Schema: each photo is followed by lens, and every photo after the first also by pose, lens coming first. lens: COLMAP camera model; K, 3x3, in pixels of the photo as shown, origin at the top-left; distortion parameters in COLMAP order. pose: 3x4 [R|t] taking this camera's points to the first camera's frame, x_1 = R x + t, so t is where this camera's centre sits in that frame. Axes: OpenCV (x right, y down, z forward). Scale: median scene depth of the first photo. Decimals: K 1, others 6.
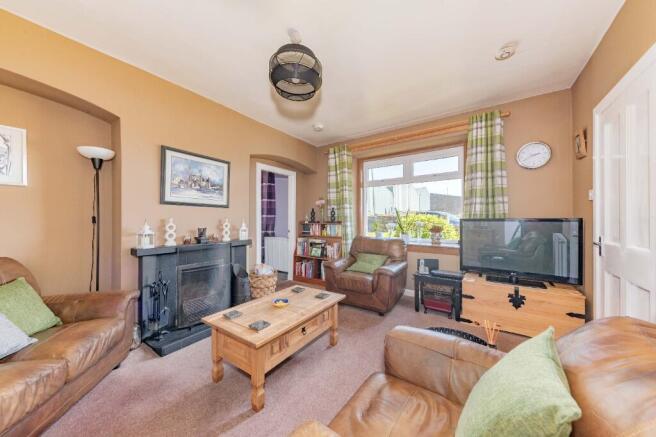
lens RADIAL K [[226.8, 0, 326.2], [0, 226.8, 218.1], [0, 0, 1]] dist [0.002489, 0.000165]
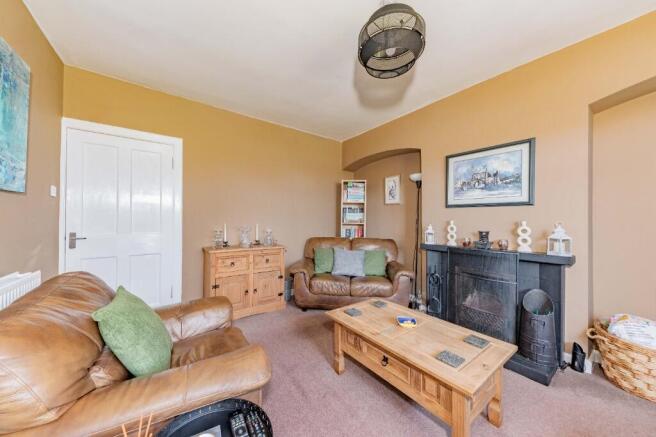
lens RADIAL K [[226.8, 0, 323.5], [0, 226.8, 218.5], [0, 0, 1]] dist [0.002489, 0.000165]
pose [[-0.327358, -0.010878, -0.944838, 0.487433], [-0.000142, 0.999934, -0.011463, 0.004273], [0.944900, -0.003618, -0.327338, 0.707545]]
